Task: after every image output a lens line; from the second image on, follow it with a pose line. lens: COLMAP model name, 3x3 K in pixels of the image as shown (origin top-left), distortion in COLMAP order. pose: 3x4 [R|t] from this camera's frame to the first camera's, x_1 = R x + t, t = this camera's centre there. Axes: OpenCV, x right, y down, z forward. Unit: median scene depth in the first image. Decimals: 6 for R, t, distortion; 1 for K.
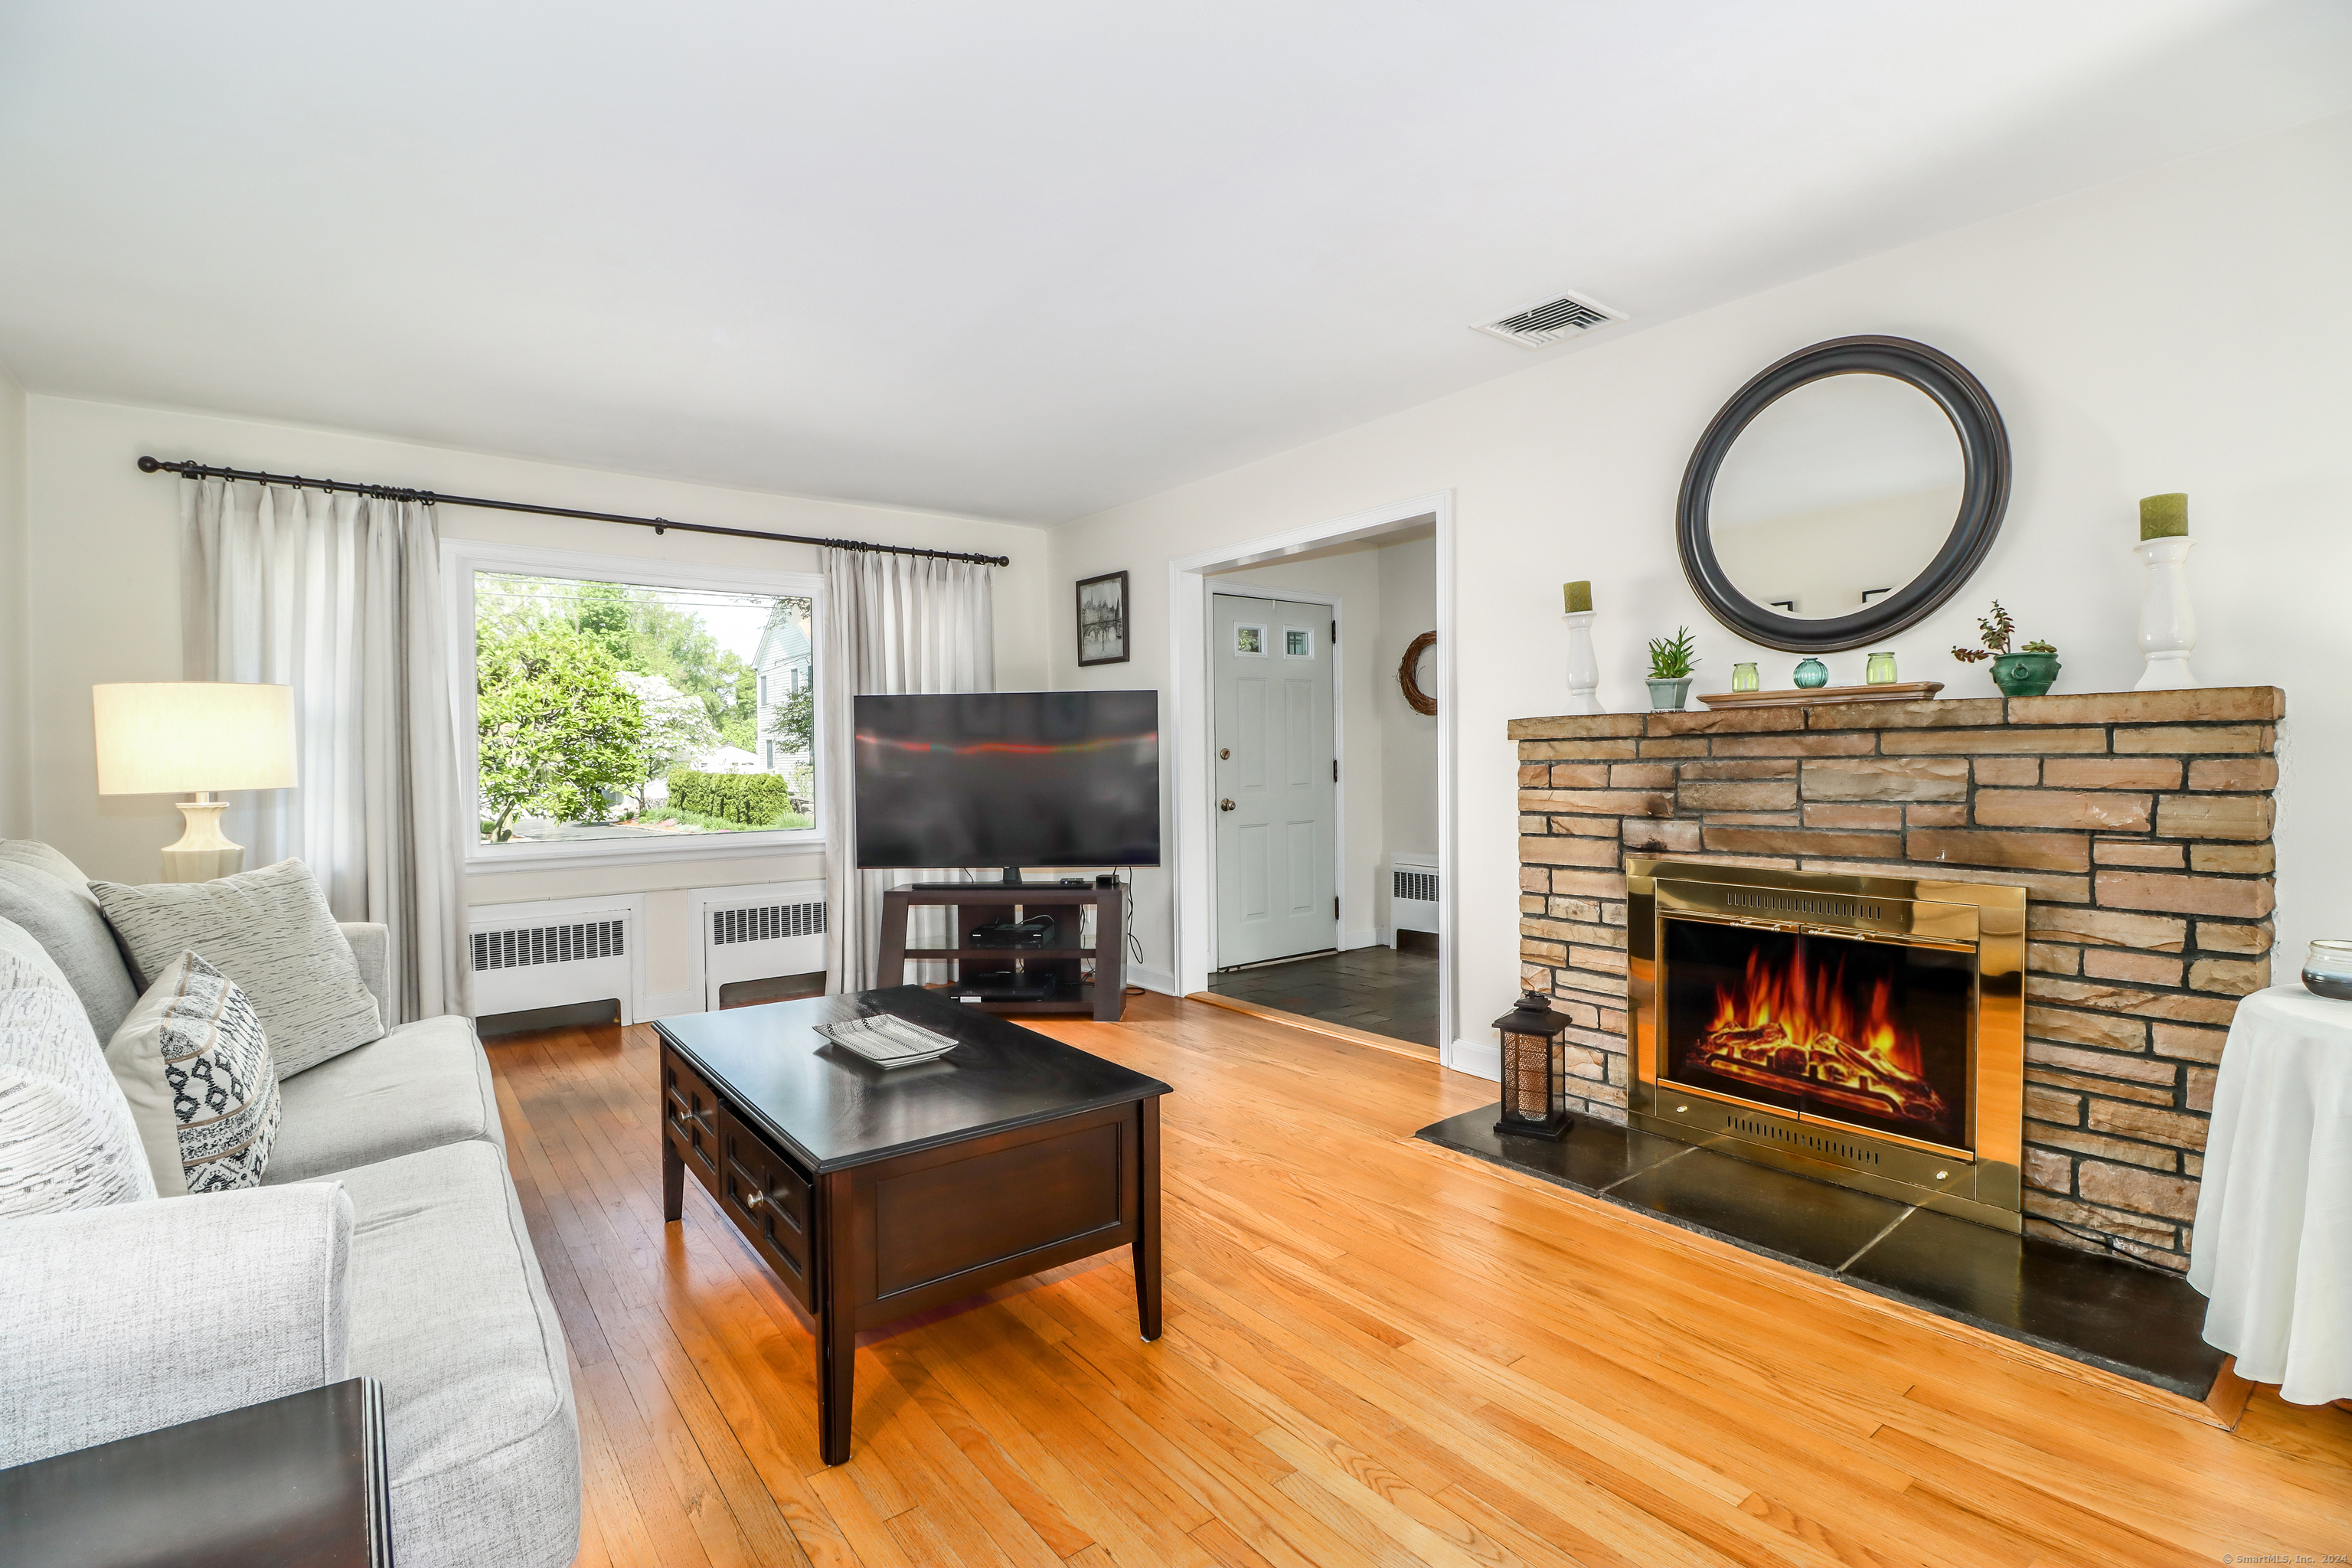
lens RADIAL K [[1098.0, 0, 1168.9], [0, 1098.0, 763.3], [0, 0, 1]] dist [-0.002311, -0.000587]
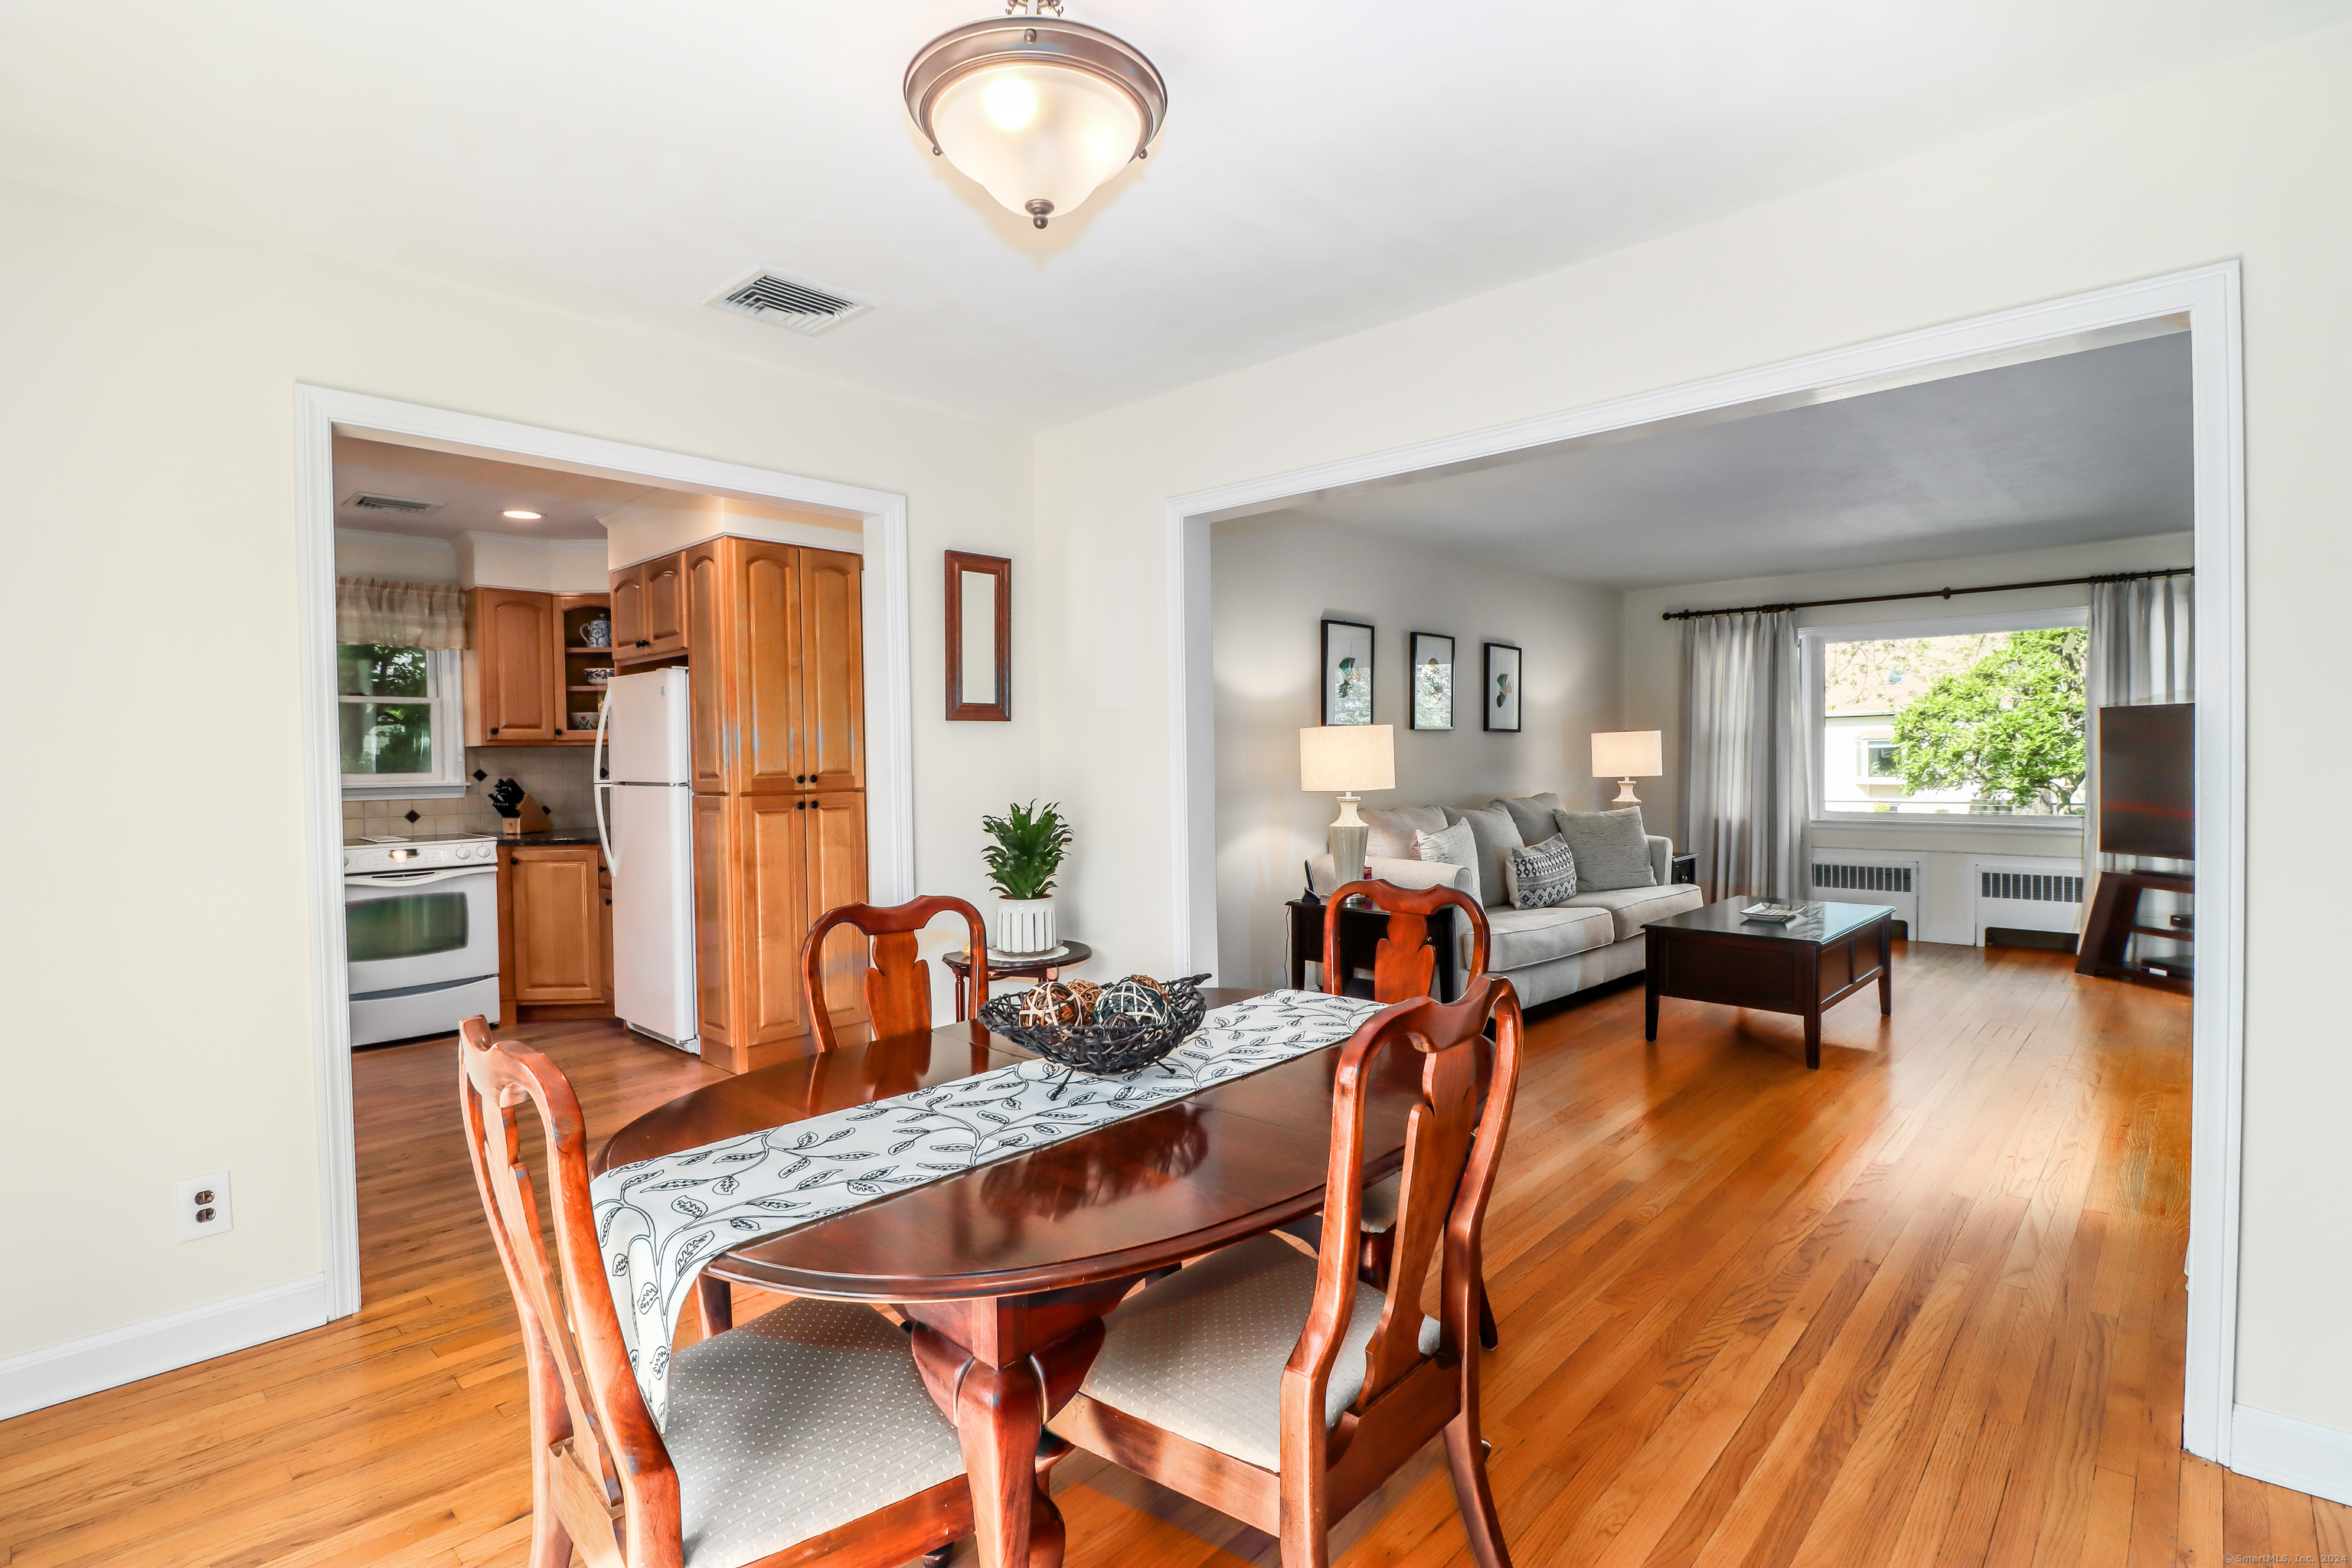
lens RADIAL K [[1091.5, 0, 1177.4], [0, 1091.5, 771.8], [0, 0, 1]] dist [-0.003312, -0.012146]
pose [[0.173619, 0.025934, -0.984471, 1.066876], [0.006531, 0.999601, 0.027484, -0.046981], [0.984791, -0.011201, 0.173380, -0.309573]]
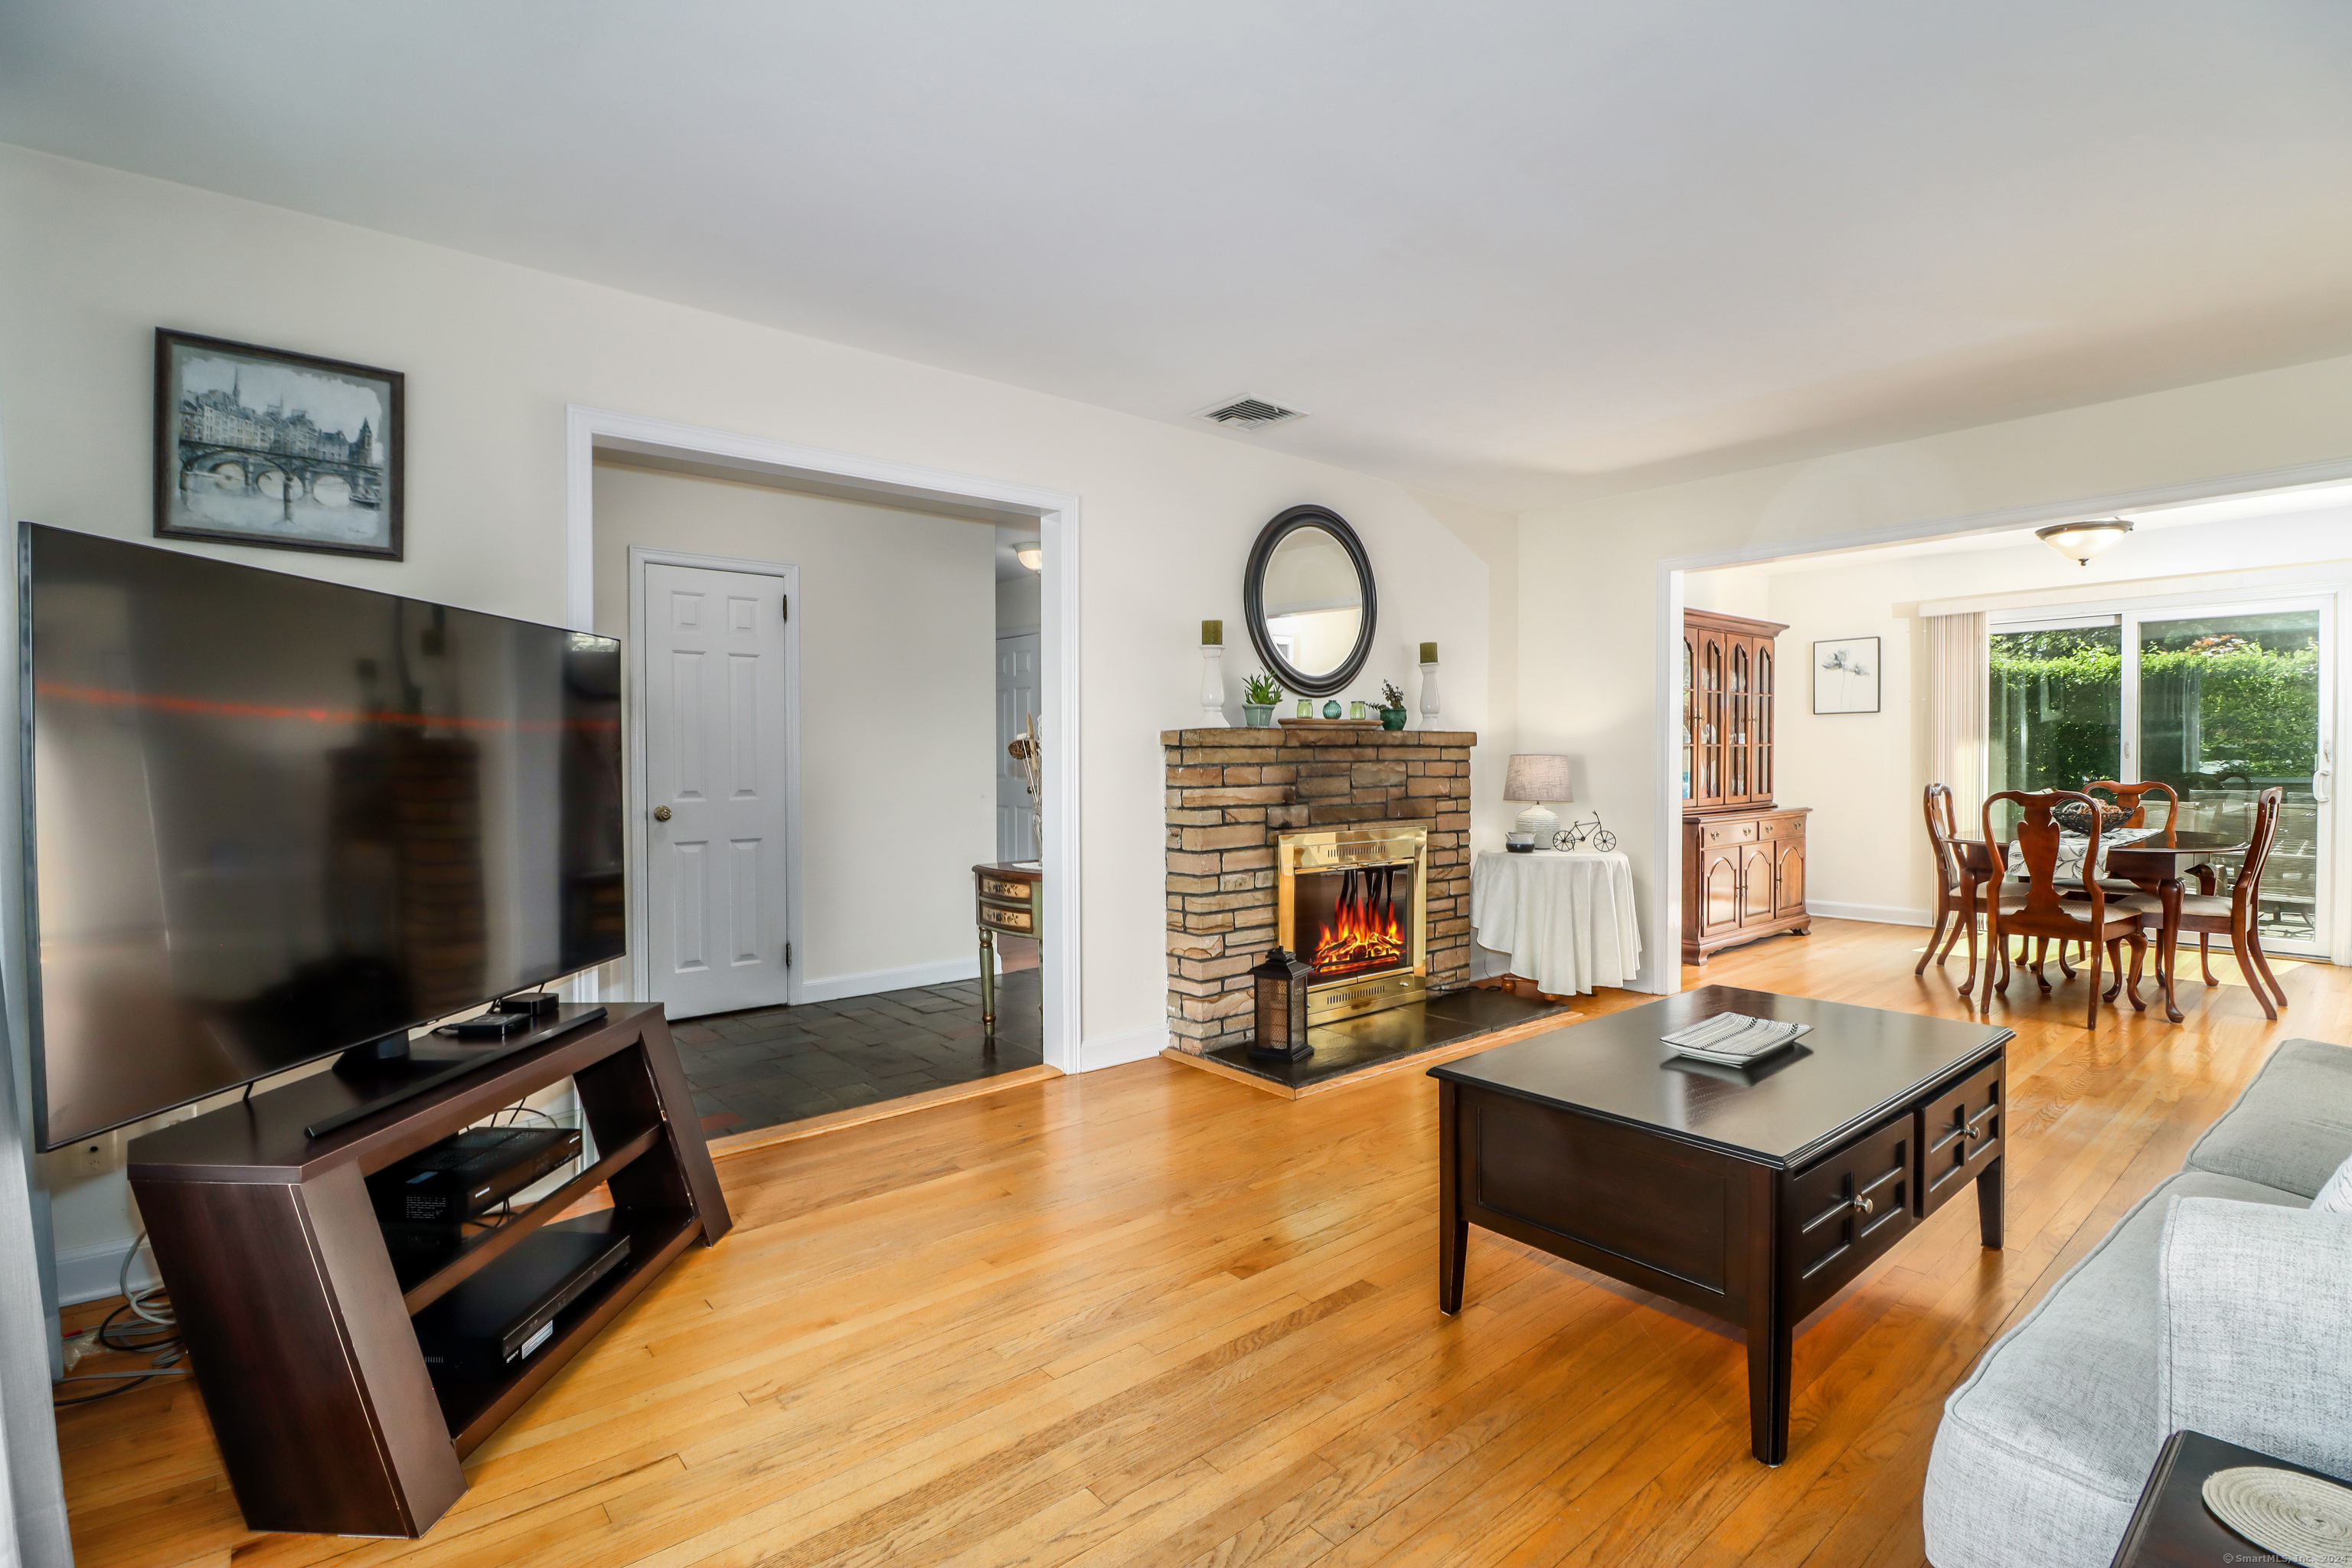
lens RADIAL K [[1091.5, 0, 1177.4], [0, 1091.5, 771.8], [0, 0, 1]] dist [-0.003312, -0.012146]
pose [[-0.047662, 0.002958, 0.998859, -0.863461], [0.013501, 0.999906, -0.002317, 0.008817], [-0.998772, 0.013375, -0.047697, 1.111587]]
